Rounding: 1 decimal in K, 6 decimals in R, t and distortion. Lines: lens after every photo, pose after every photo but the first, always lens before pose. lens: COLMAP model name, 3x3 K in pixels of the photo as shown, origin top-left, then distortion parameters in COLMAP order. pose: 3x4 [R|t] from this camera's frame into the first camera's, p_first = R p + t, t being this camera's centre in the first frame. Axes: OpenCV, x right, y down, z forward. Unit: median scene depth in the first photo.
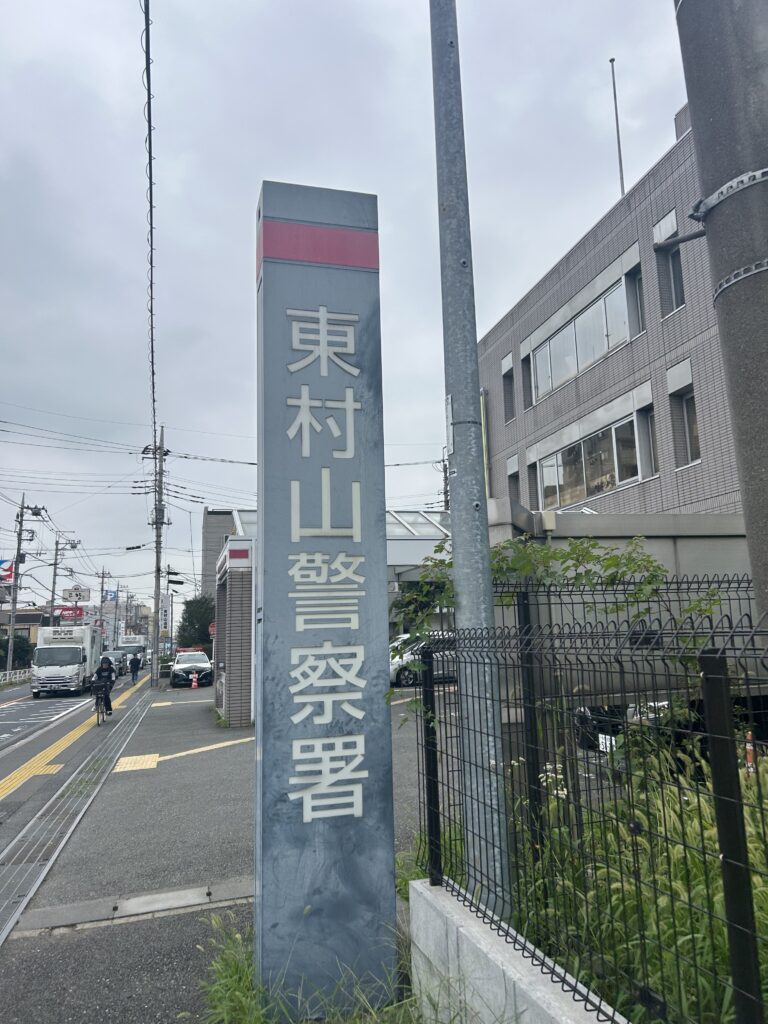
lens RADIAL K [[772.5, 0, 397.6], [0, 772.5, 497.3], [0, 0, 1]] dist [0.067018, -0.076674]
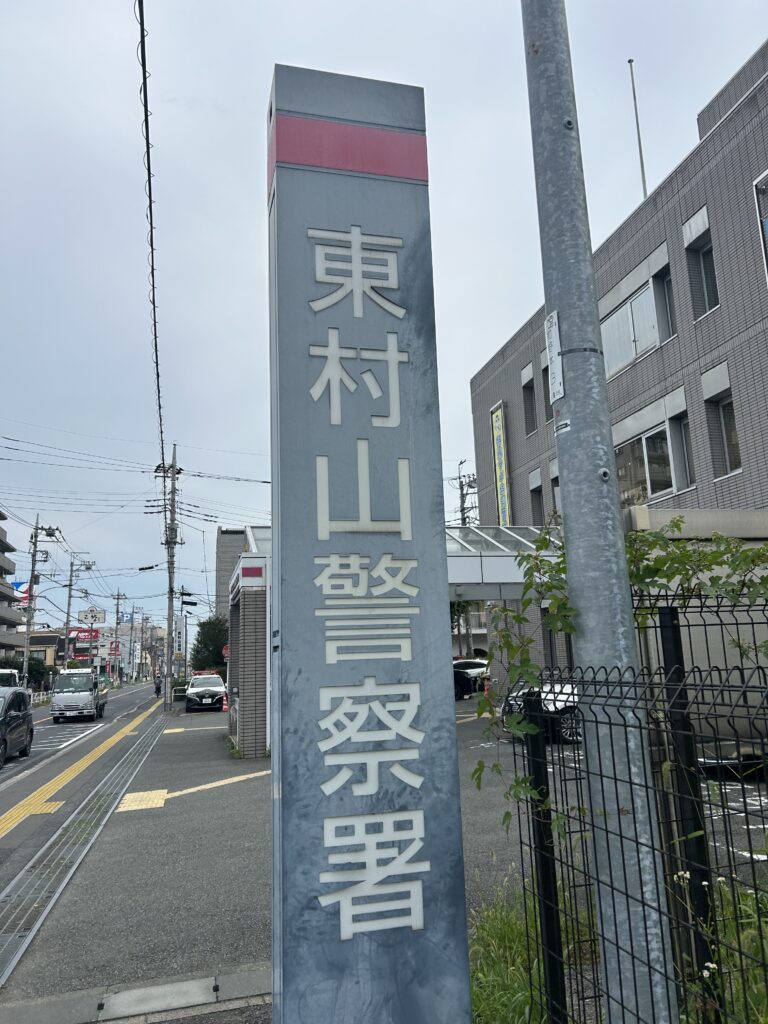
lens RADIAL K [[772.5, 0, 385.4], [0, 772.5, 499.8], [0, 0, 1]] dist [0.067018, -0.076674]
pose [[0.999404, -0.012612, -0.032124, -0.048854], [0.011916, 0.999692, -0.021761, 0.035402], [0.032388, 0.021365, 0.999247, 0.268413]]
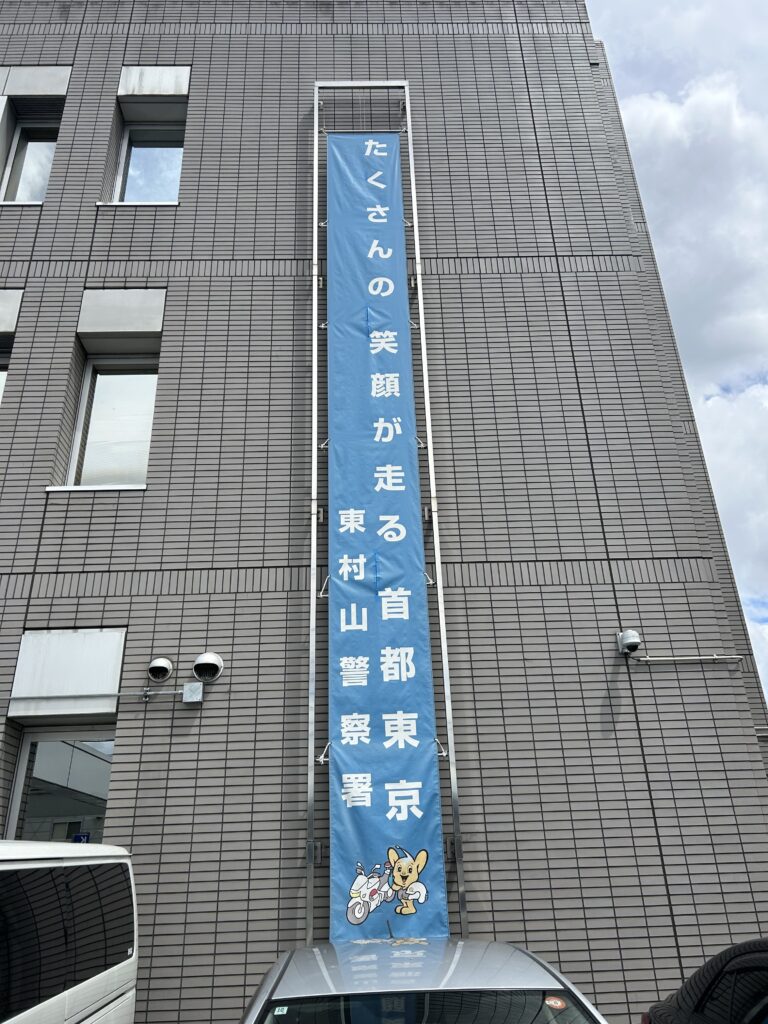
lens RADIAL K [[772.5, 0, 359.1], [0, 772.5, 496.4], [0, 0, 1]] dist [0.067018, -0.076674]
pose [[0.258873, 0.449253, 0.855077, 0.241230], [-0.158945, 0.892999, -0.421057, 0.608802], [-0.952744, -0.026910, 0.302580, 3.661389]]
